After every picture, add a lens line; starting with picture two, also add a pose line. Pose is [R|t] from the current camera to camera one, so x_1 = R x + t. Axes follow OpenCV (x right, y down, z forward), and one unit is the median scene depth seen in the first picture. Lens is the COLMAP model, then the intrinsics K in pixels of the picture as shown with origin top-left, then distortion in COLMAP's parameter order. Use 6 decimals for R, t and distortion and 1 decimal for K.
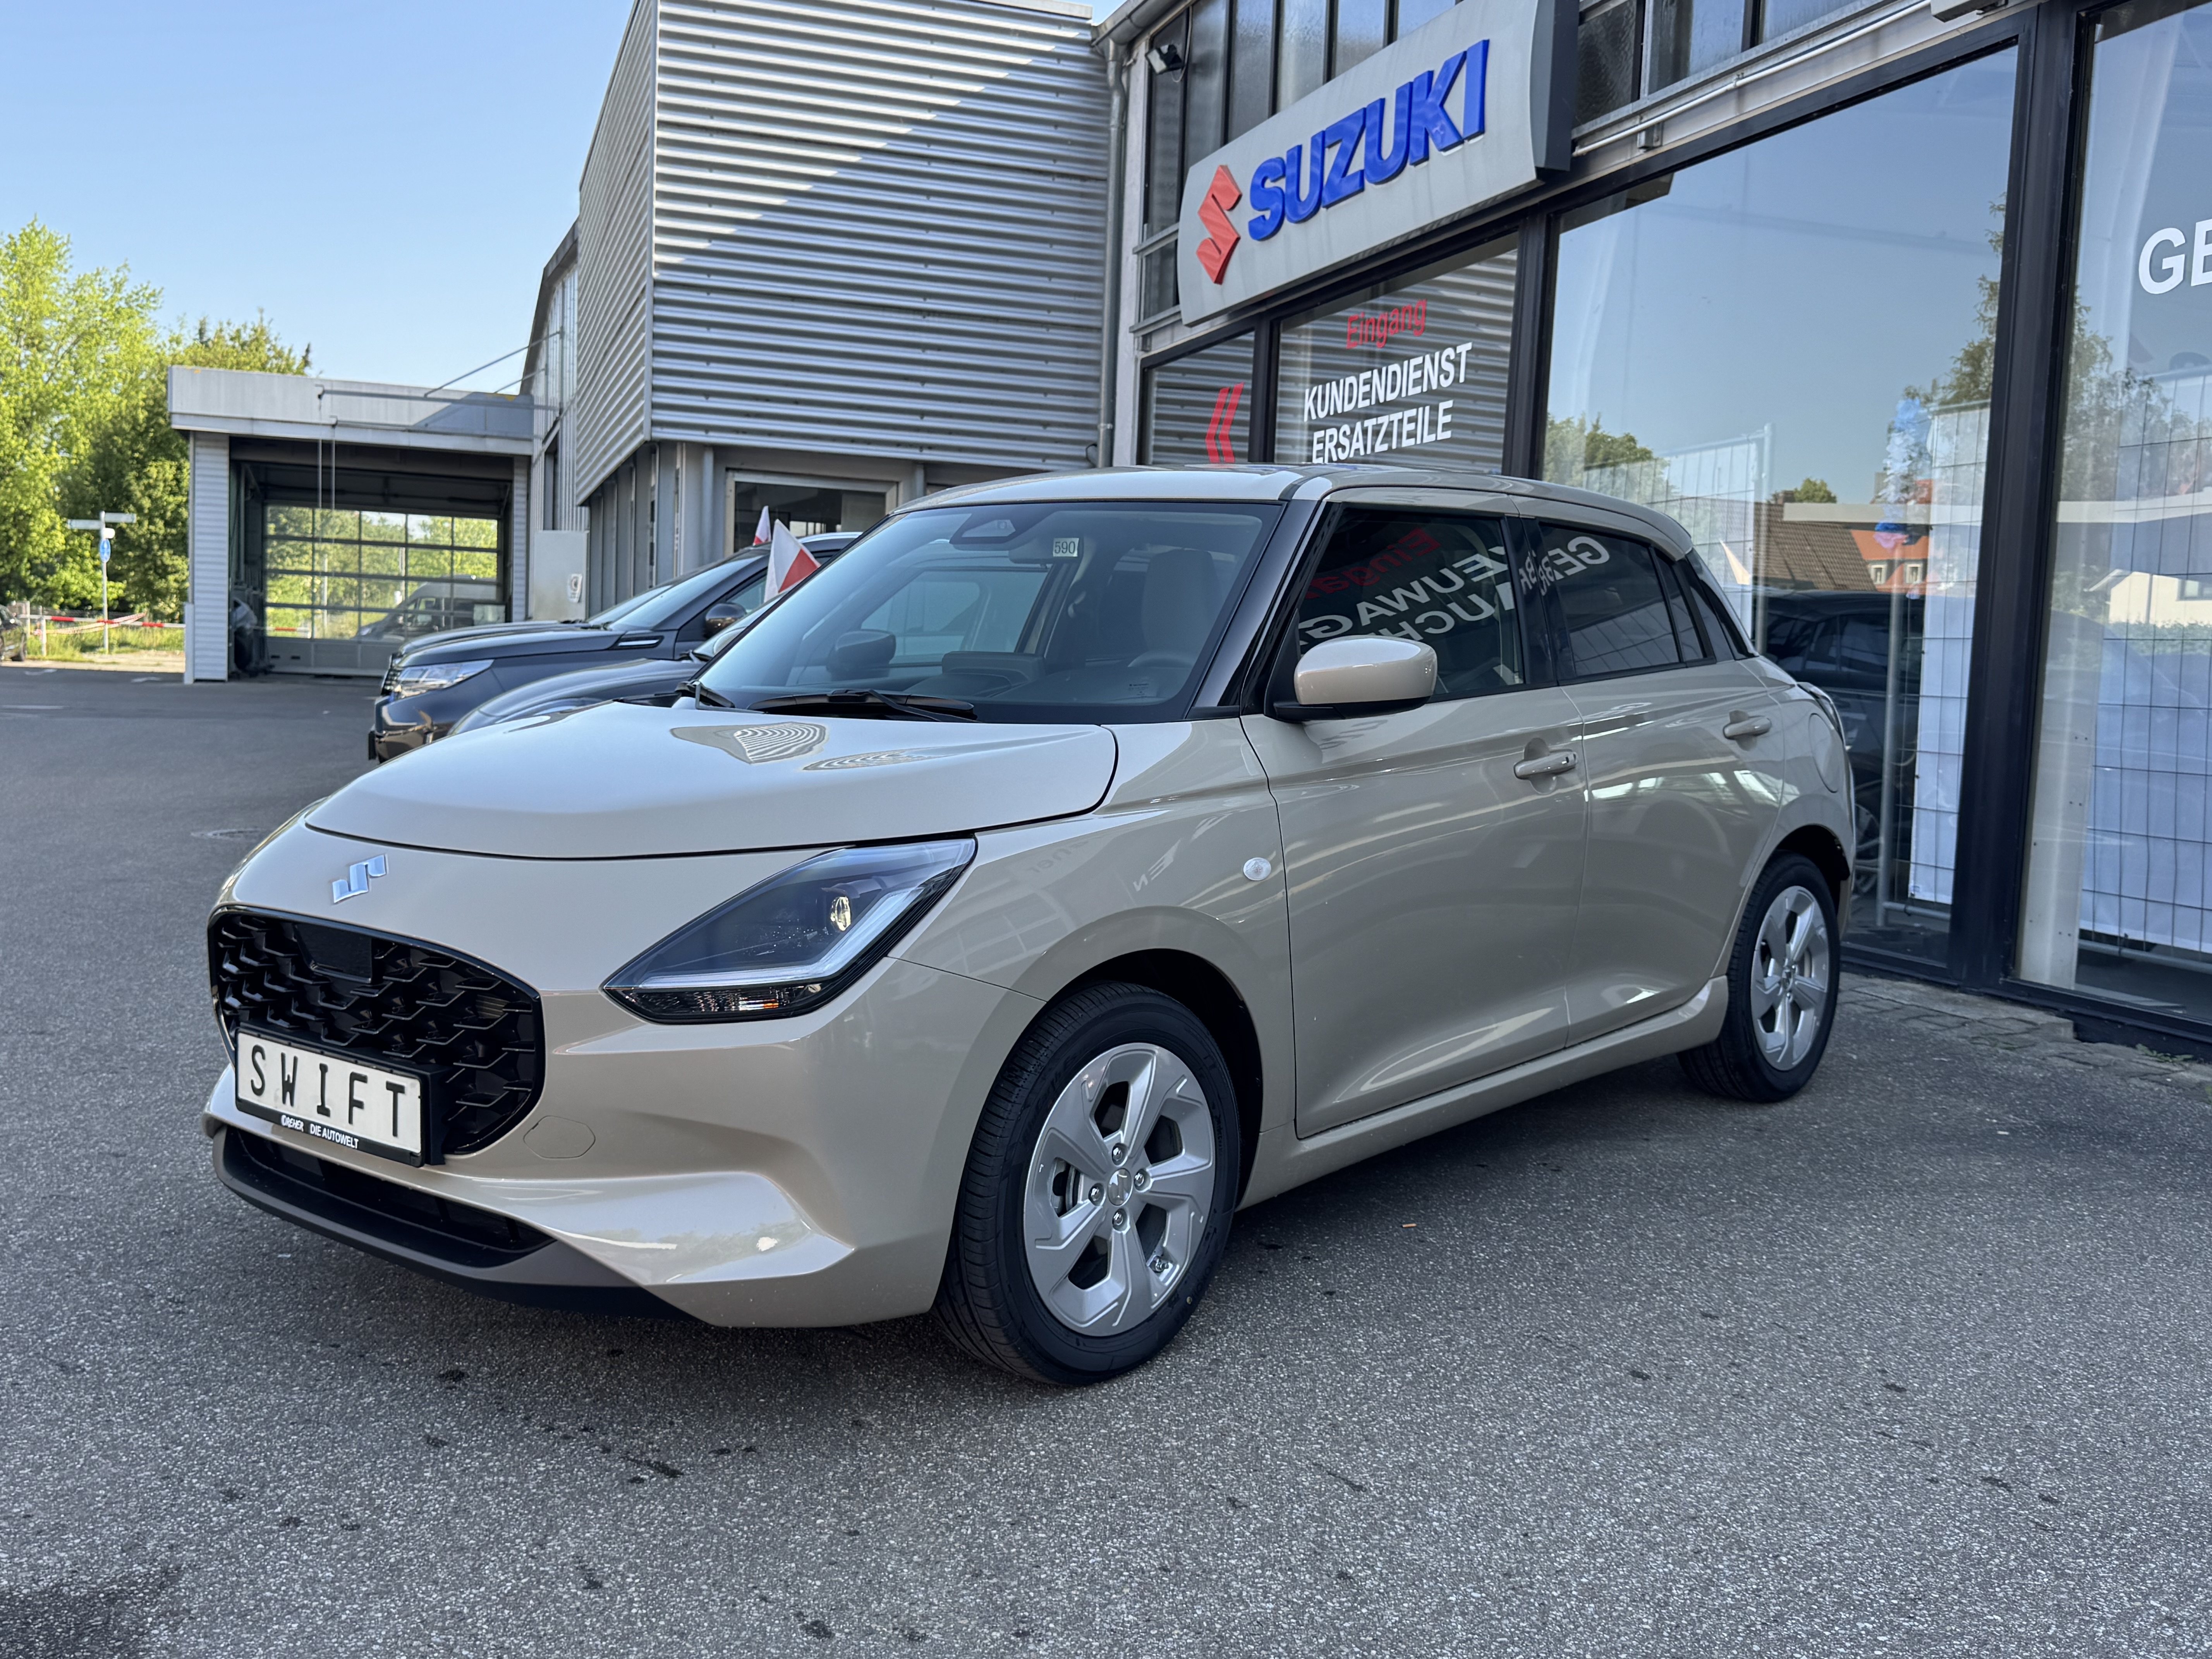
lens RADIAL K [[2055.6, 0, 1098.5], [0, 2055.6, 797.6], [0, 0, 1]] dist [0.157547, -0.306016]
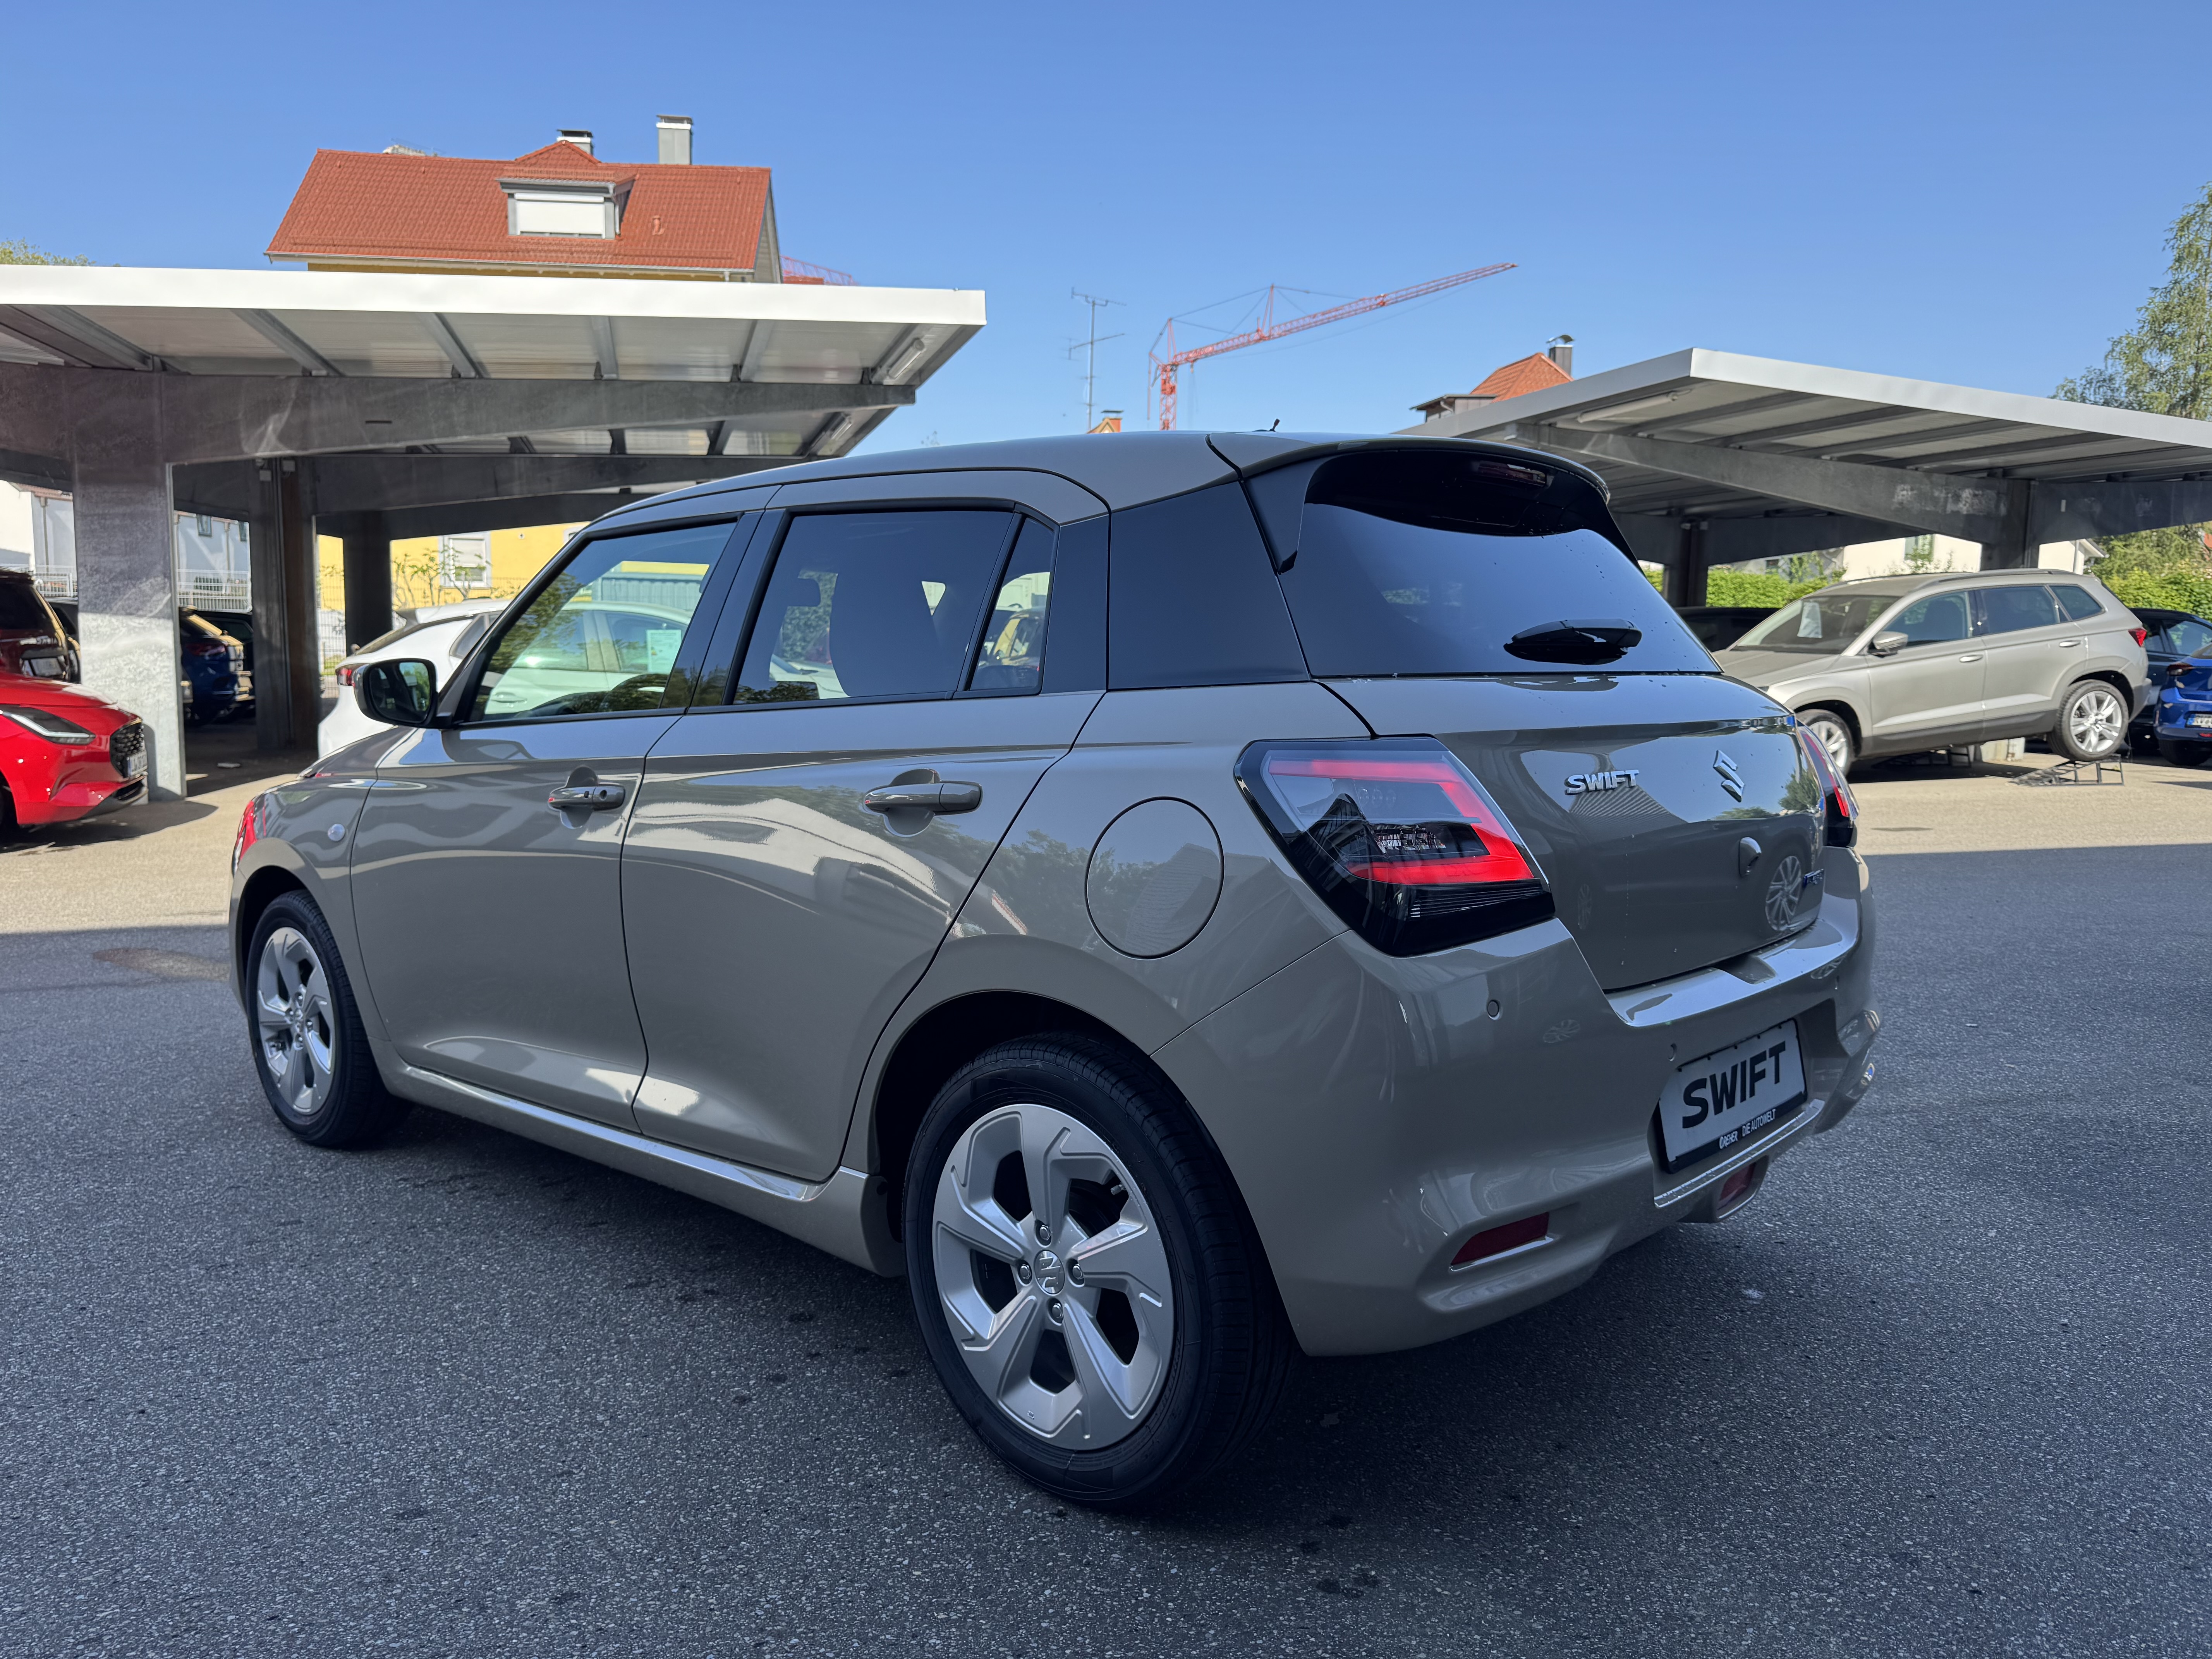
lens RADIAL K [[1577.1, 0, 1106.0], [0, 1577.1, 829.5], [0, 0, 1]] dist [0.000716, -0.003604]
pose [[-0.033832, 0.077222, -0.996440, 0.340209], [-0.082943, 0.993354, 0.079799, -0.028928], [0.995980, 0.085348, -0.027202, 0.501568]]
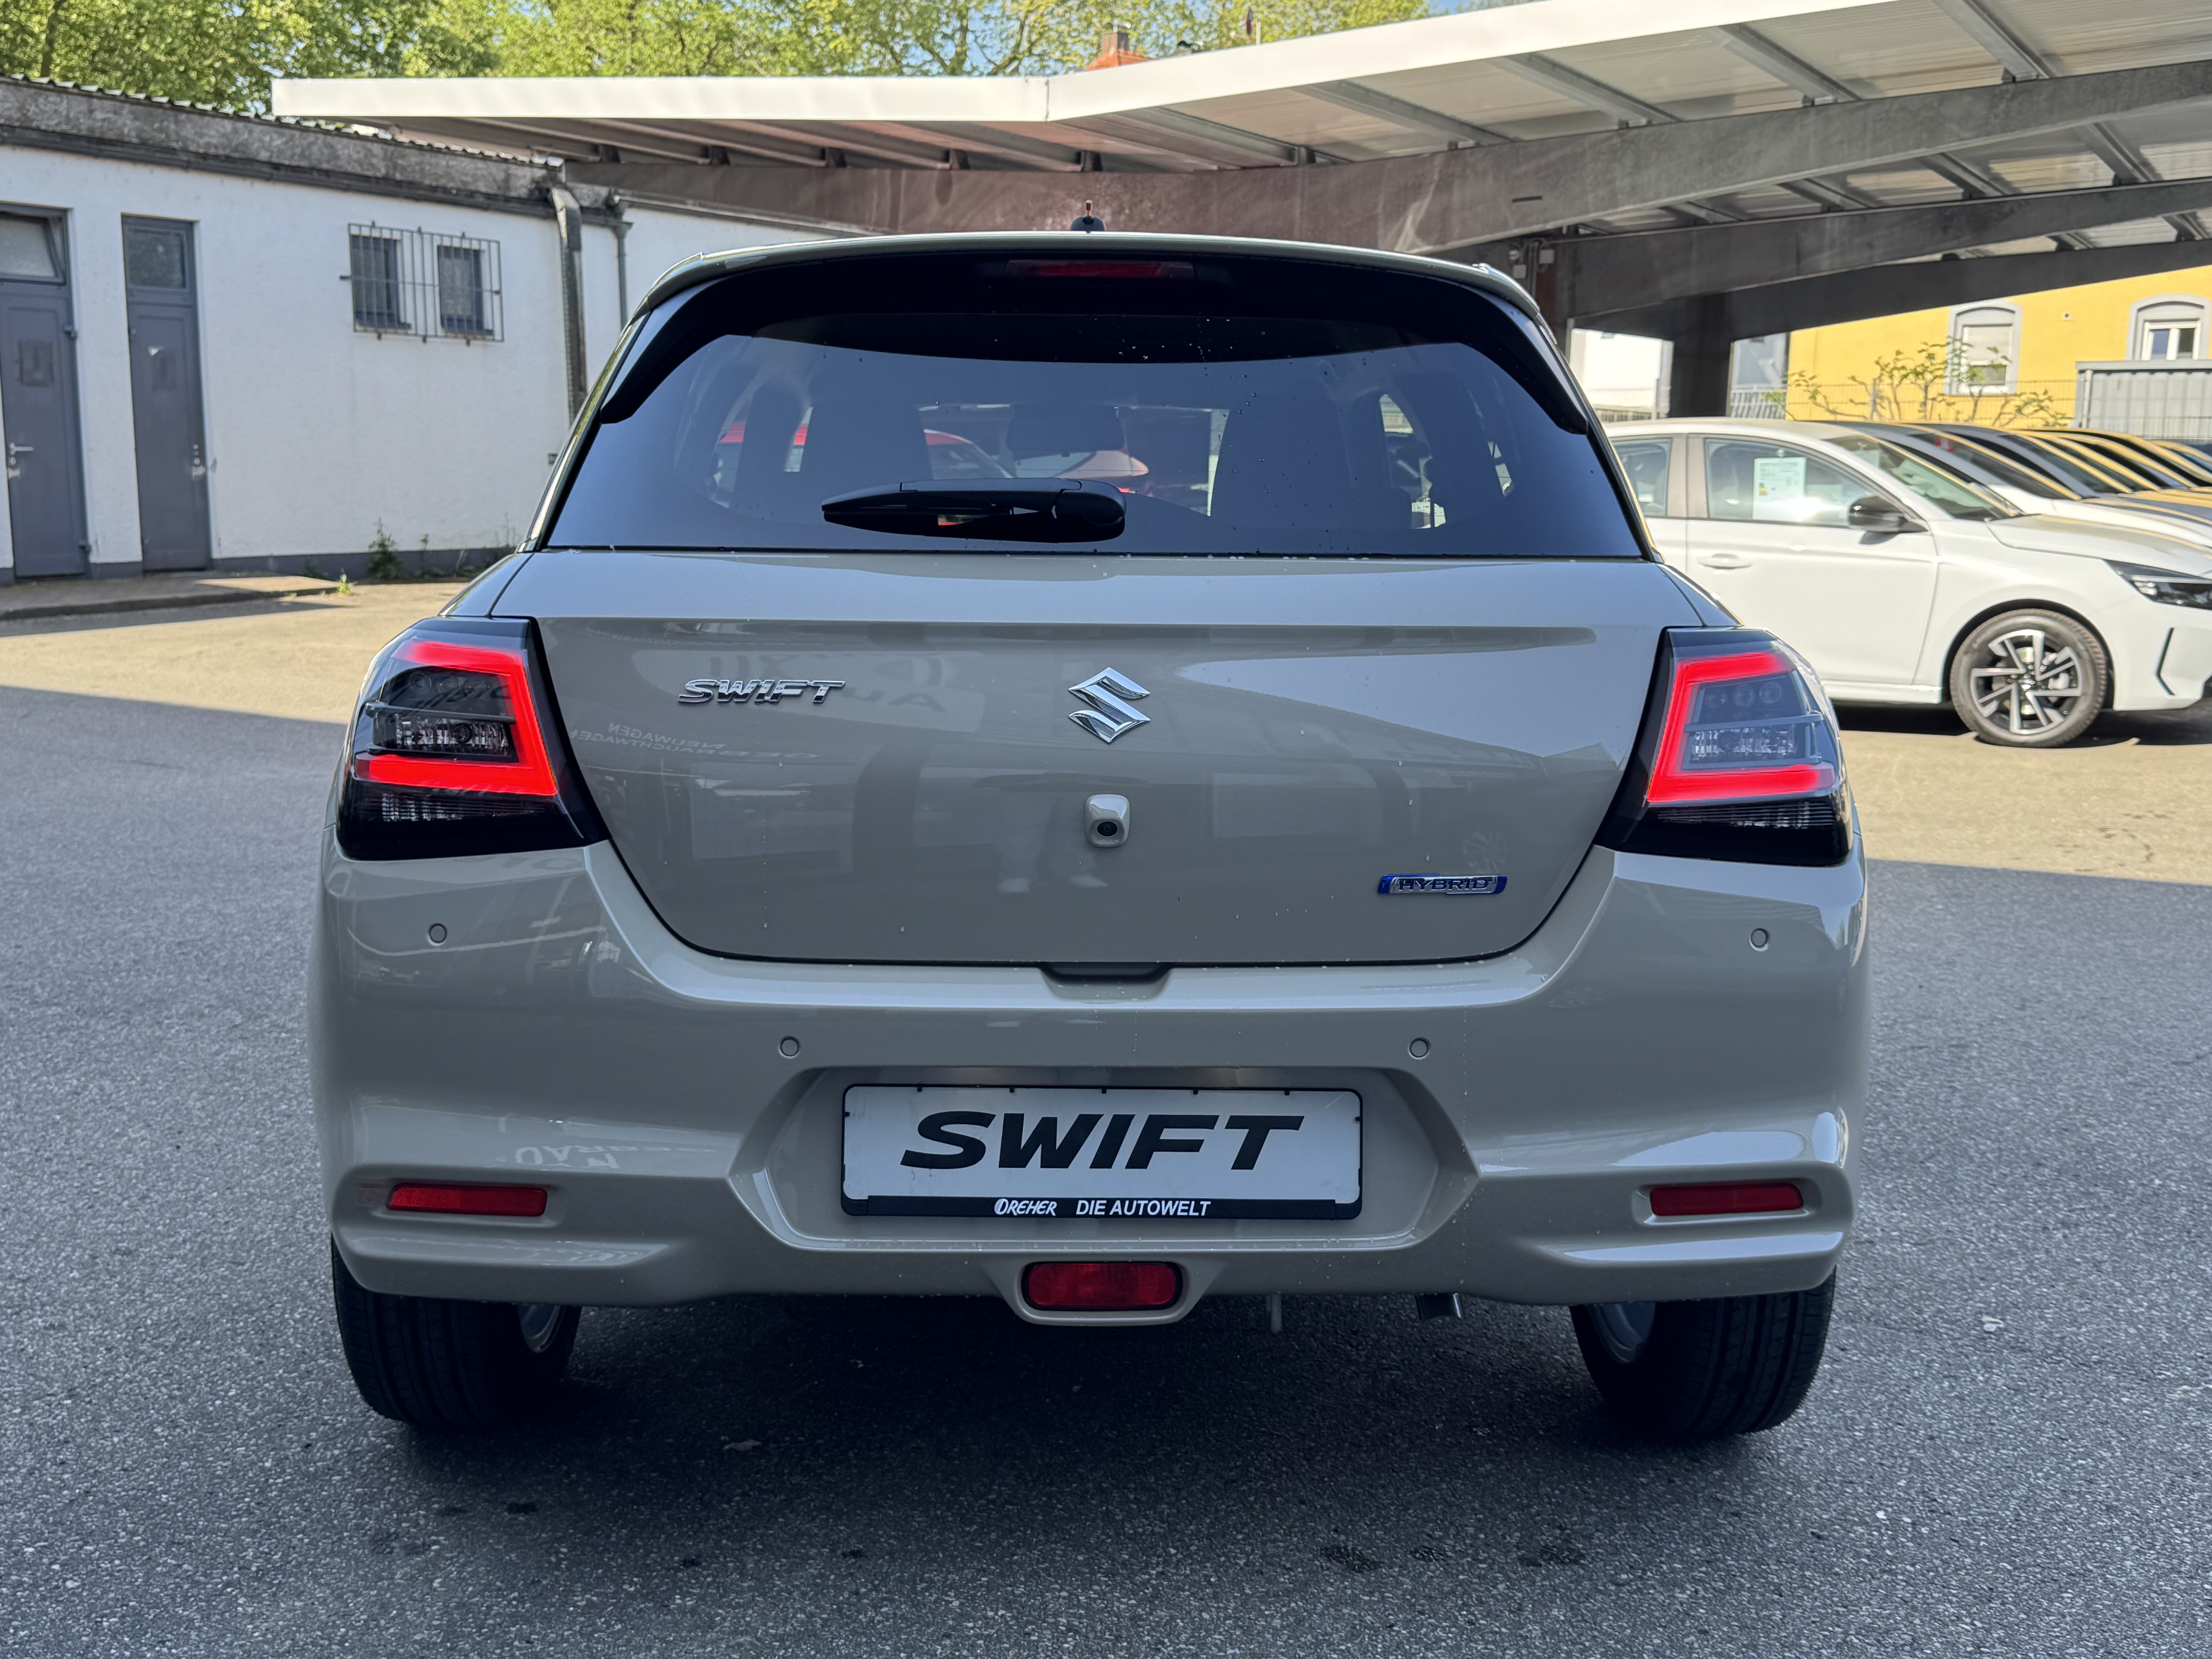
lens RADIAL K [[2249.5, 0, 1106.0], [0, 2249.5, 829.5], [0, 0, 1]] dist [0.169031, -0.351617]
pose [[-0.737690, 0.066268, -0.671880, 0.248293], [-0.079313, 0.979774, 0.183718, -0.061781], [0.670465, 0.188816, -0.717513, 0.806172]]
